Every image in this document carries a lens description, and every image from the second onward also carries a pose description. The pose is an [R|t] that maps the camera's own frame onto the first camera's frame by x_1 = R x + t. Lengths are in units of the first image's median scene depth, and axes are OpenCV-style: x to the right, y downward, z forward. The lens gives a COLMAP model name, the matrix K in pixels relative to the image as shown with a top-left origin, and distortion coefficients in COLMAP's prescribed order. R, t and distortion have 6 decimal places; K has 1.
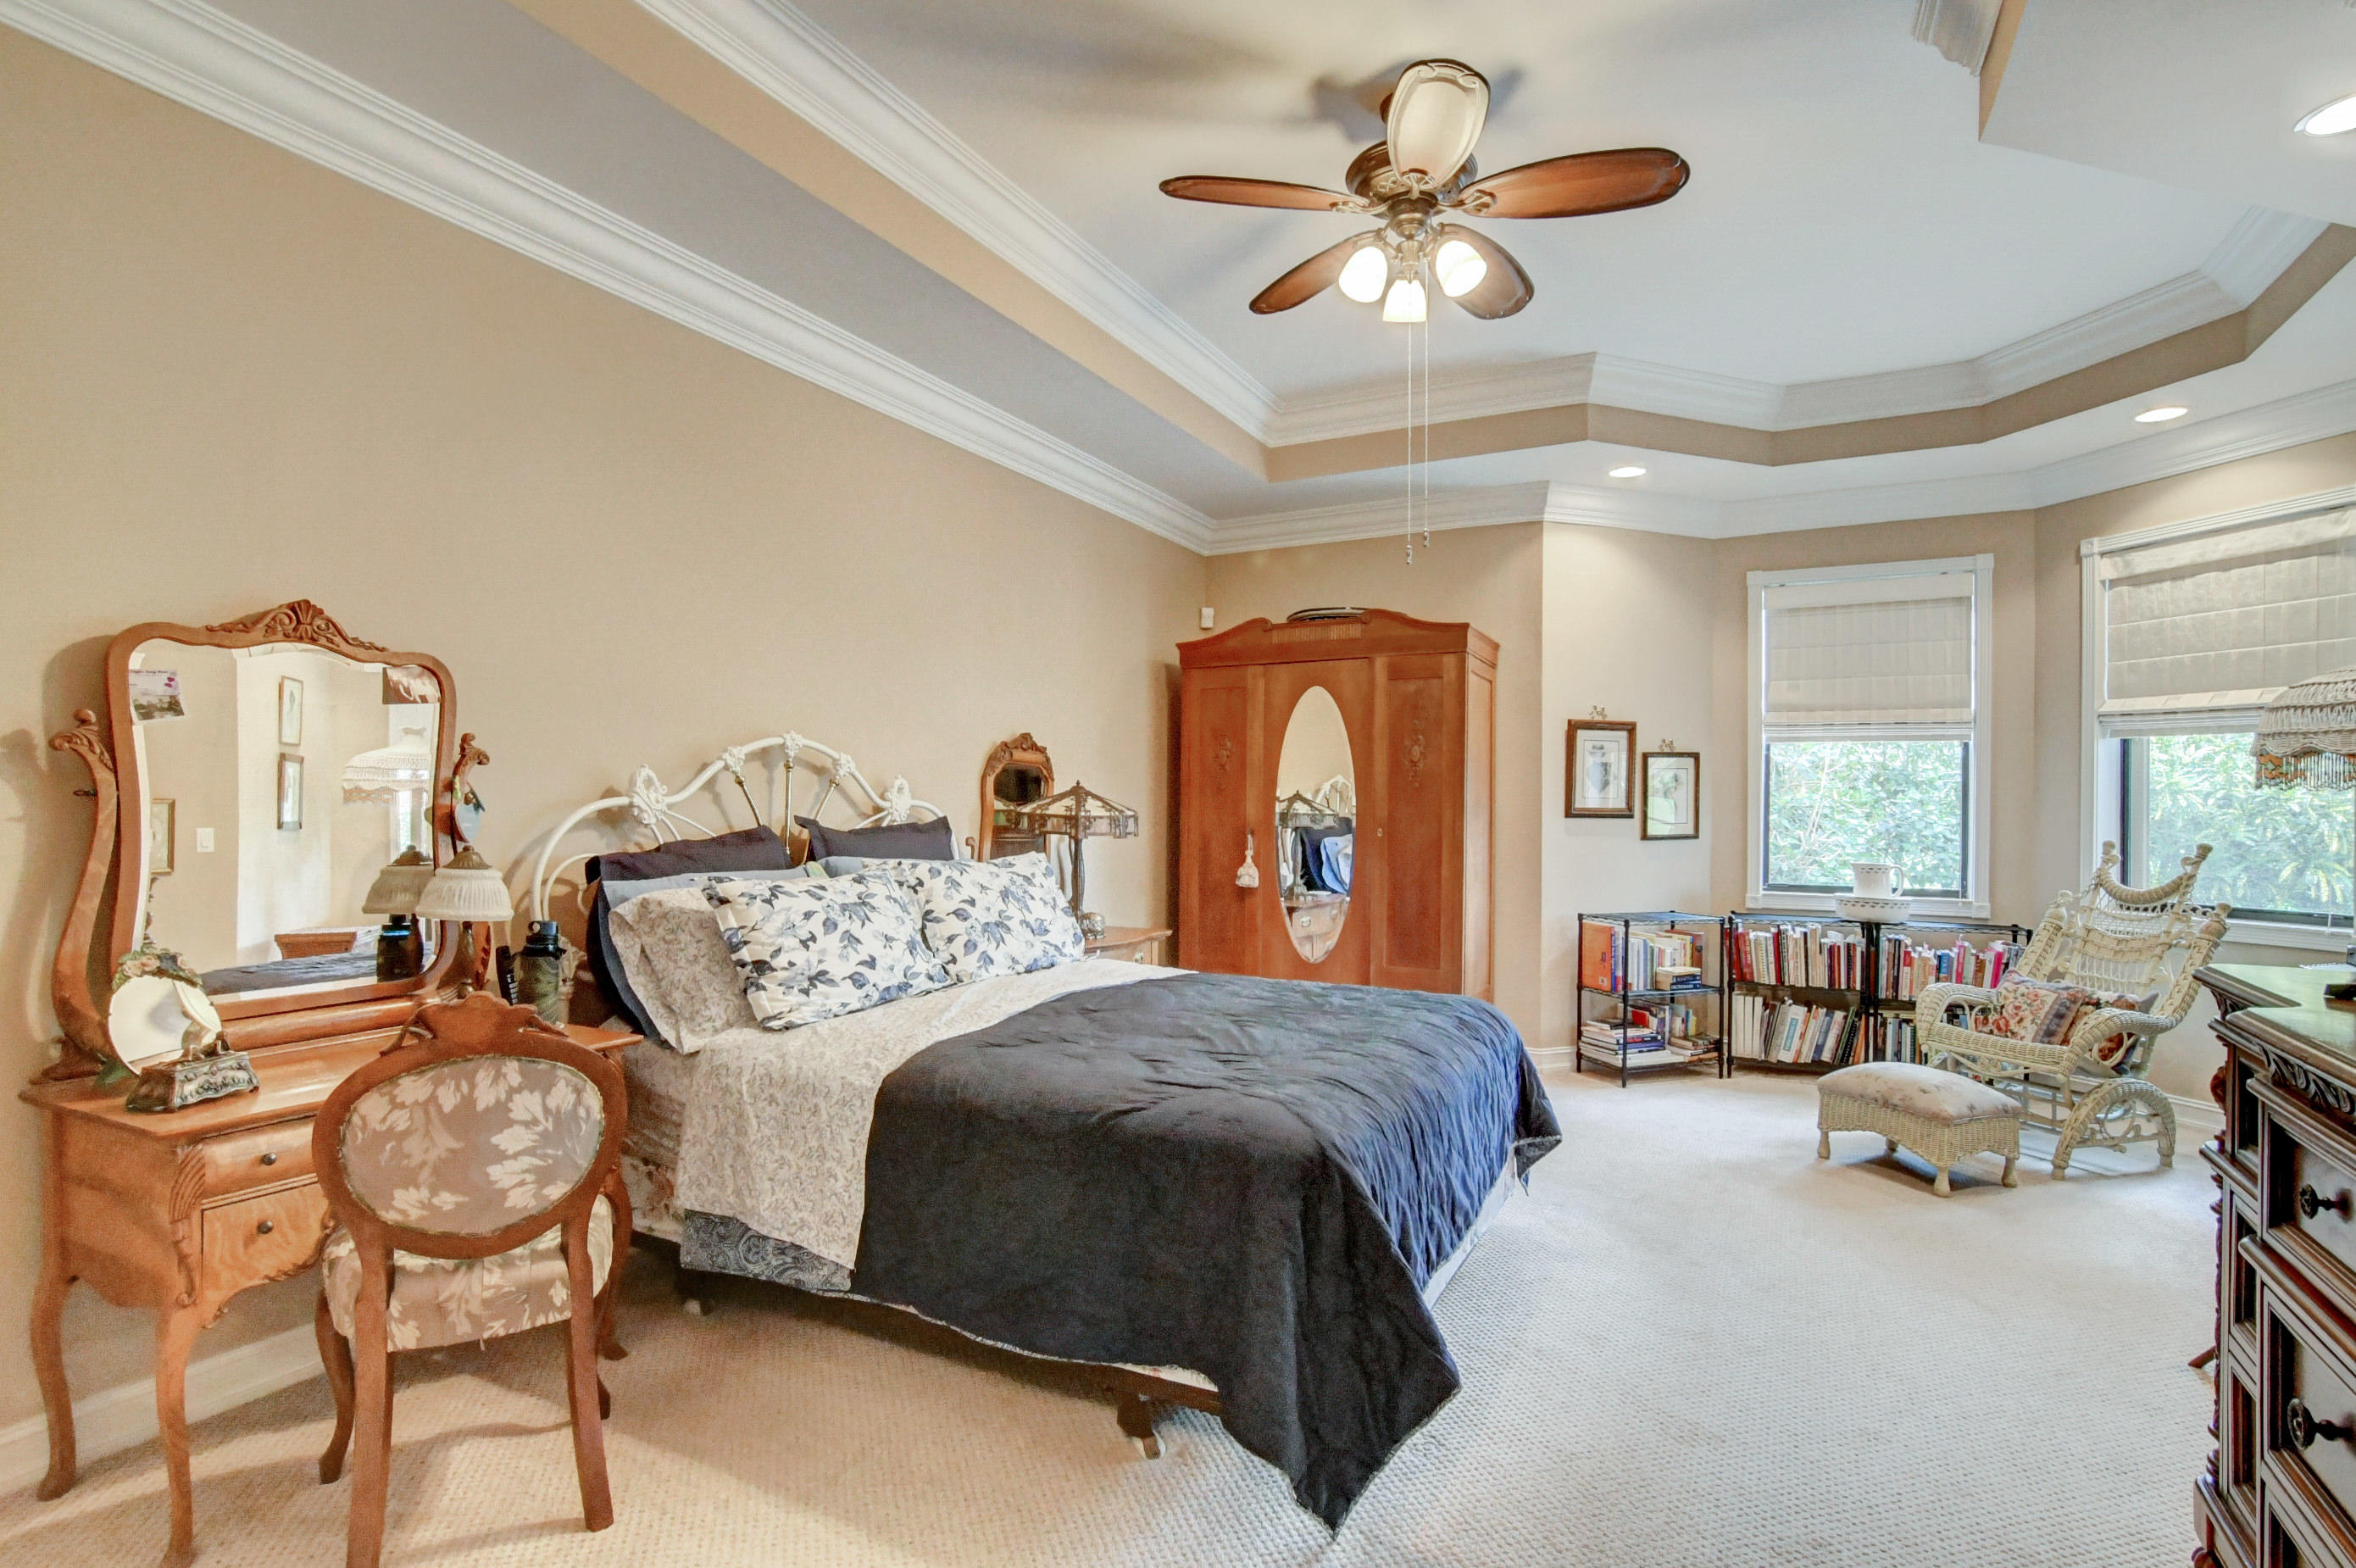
lens RADIAL K [[1144.3, 0, 1164.2], [0, 1144.3, 801.9], [0, 0, 1]] dist [0.000122, 0.000744]
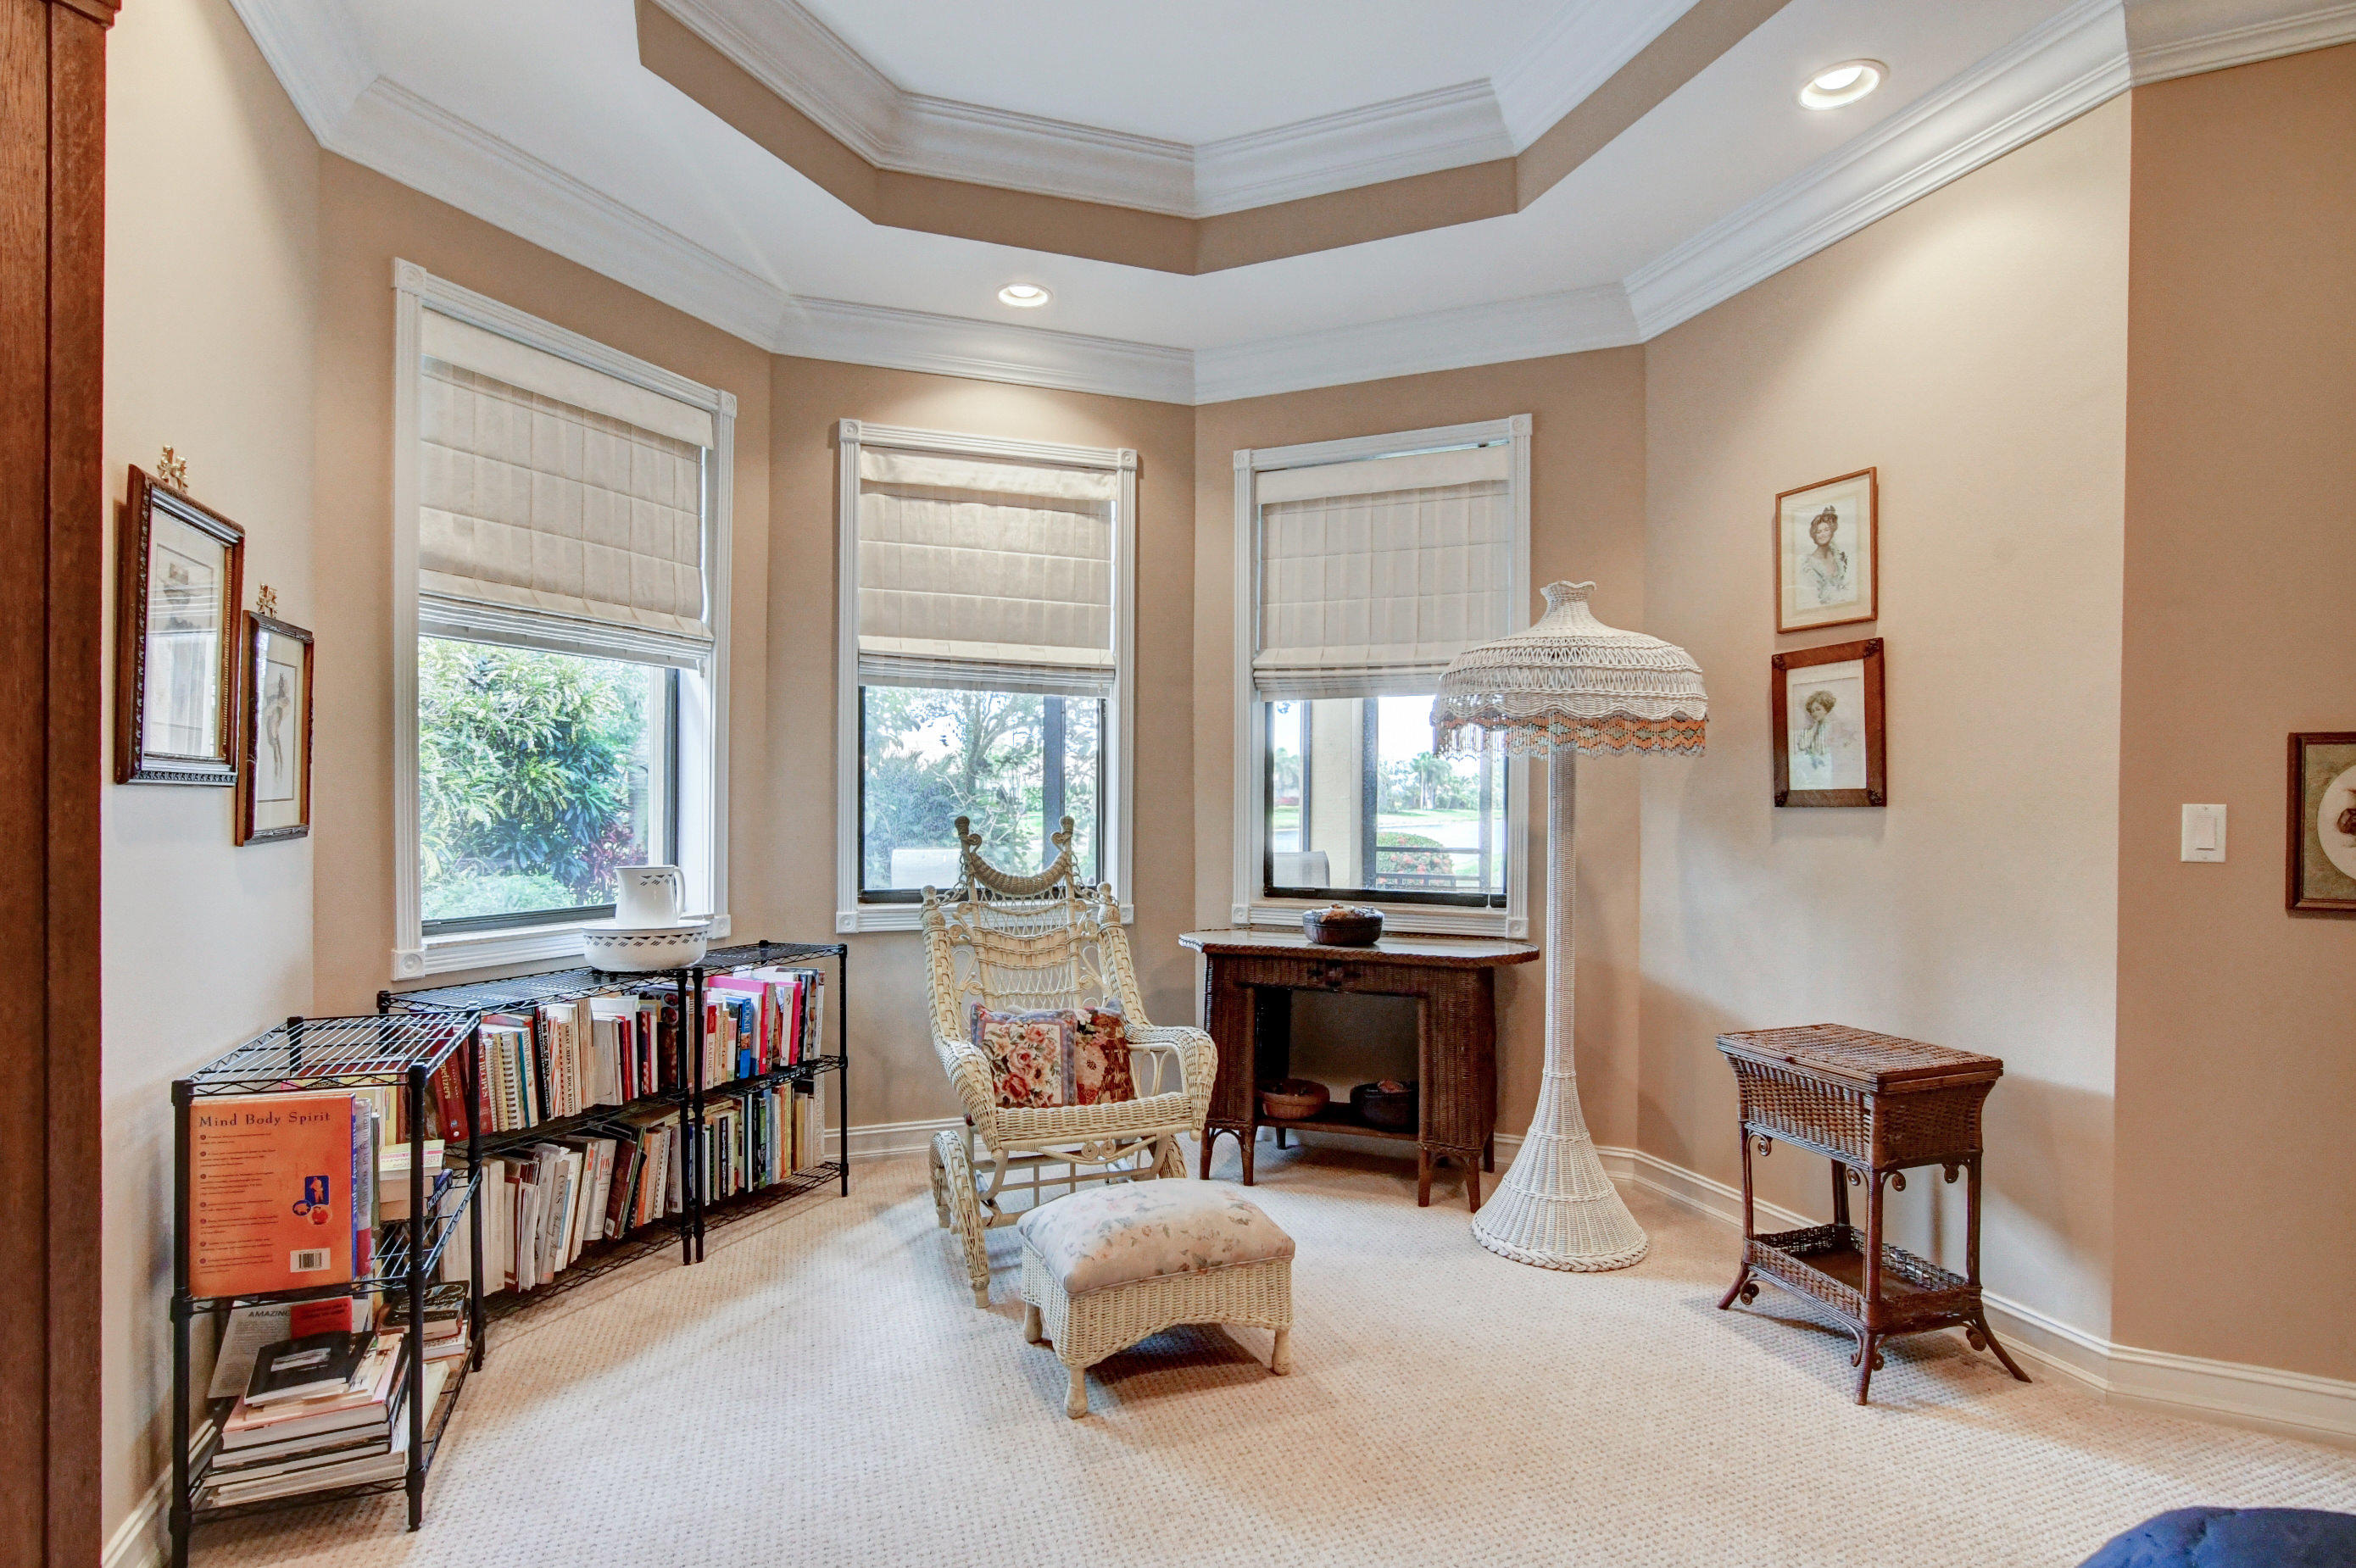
lens RADIAL K [[1193.5, 0, 1179.0], [0, 1193.5, 793.8], [0, 0, 1]] dist [0.000480, 0.000311]
pose [[-0.058399, -0.002018, 0.998291, 0.007177], [-0.013101, 0.999913, 0.001255, 0.014119], [-0.998207, -0.013006, -0.058421, 0.833133]]
